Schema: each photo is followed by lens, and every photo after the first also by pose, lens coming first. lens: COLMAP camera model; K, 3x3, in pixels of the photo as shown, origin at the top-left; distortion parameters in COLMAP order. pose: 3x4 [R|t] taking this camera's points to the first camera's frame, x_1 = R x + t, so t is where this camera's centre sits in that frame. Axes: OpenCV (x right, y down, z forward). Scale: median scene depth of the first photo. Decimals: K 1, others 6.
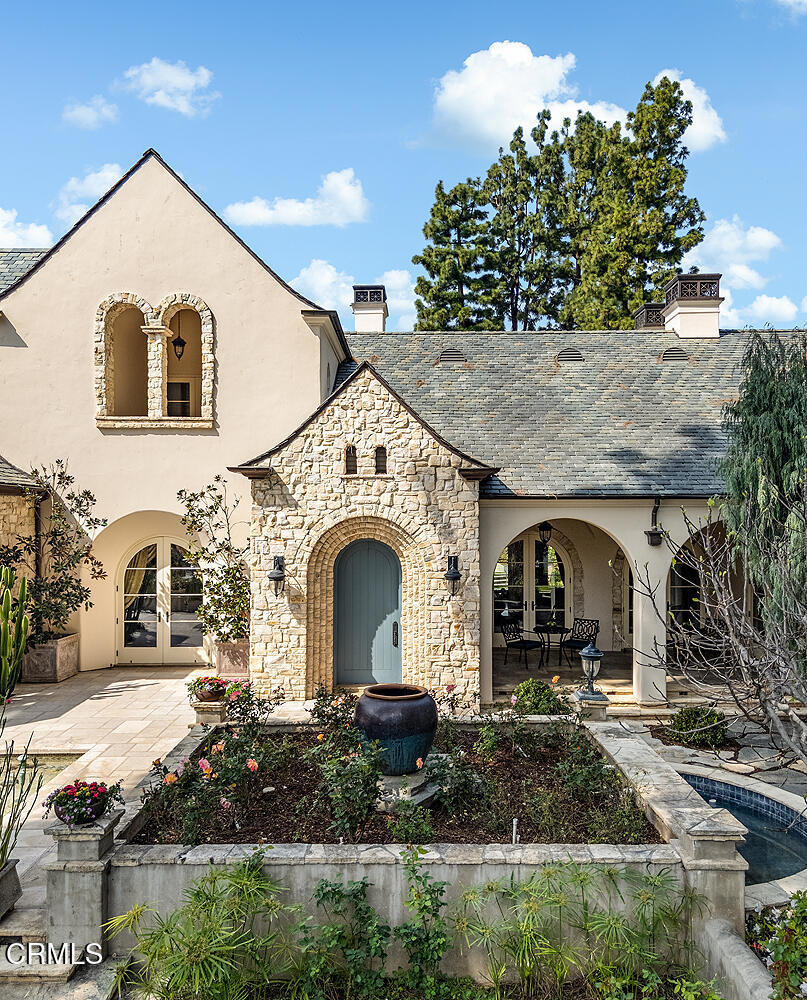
lens RADIAL K [[829.6, 0, 404.7], [0, 829.6, 518.6], [0, 0, 1]] dist [0.054605, -0.005379]
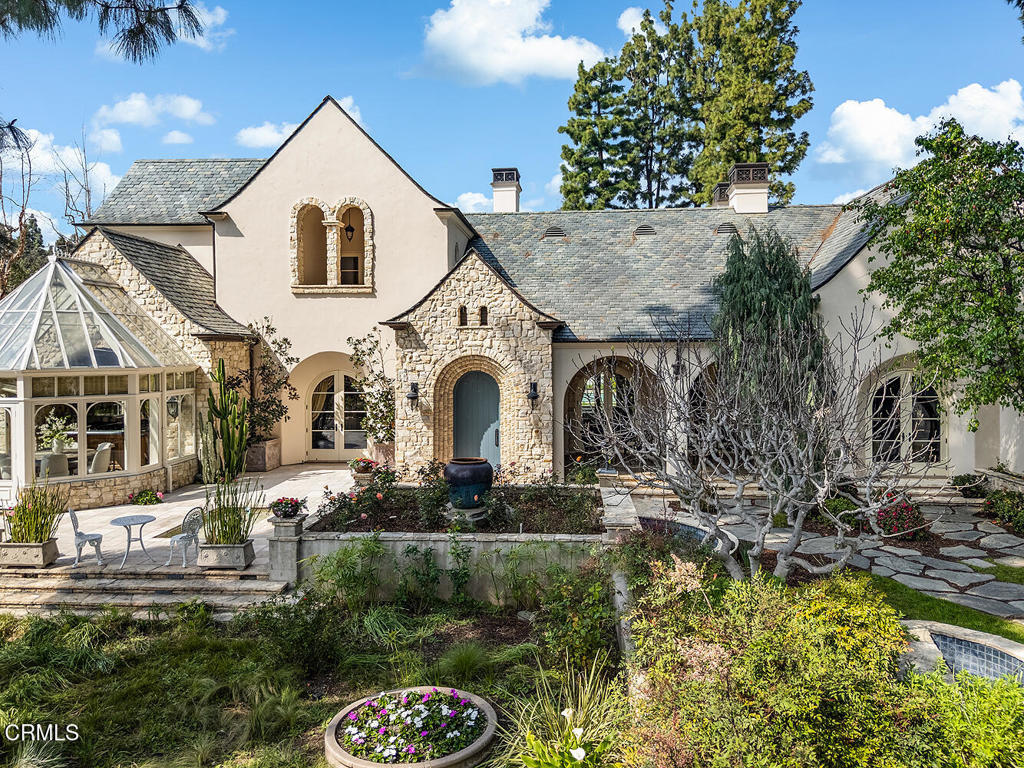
lens RADIAL K [[786.5, 0, 510.2], [0, 786.5, 357.2], [0, 0, 1]] dist [0.108280, -0.114010]
pose [[0.996528, -0.004221, -0.083152, 0.112706], [0.004361, 0.999989, 0.001511, -0.000595], [0.083144, -0.001868, 0.996536, -0.311317]]
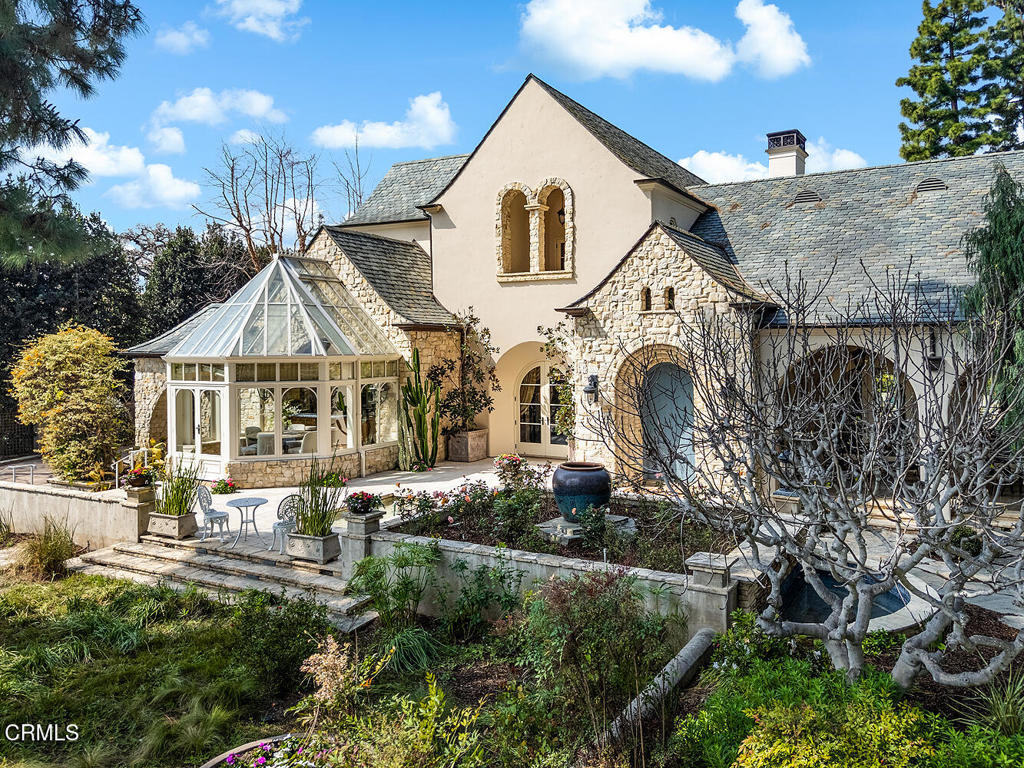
lens RADIAL K [[786.5, 0, 510.2], [0, 786.5, 357.2], [0, 0, 1]] dist [0.108280, -0.114010]
pose [[0.865596, 0.002071, -0.500739, 0.306131], [0.000969, 0.999983, 0.005811, 0.008521], [0.500743, -0.005515, 0.865579, -0.121705]]
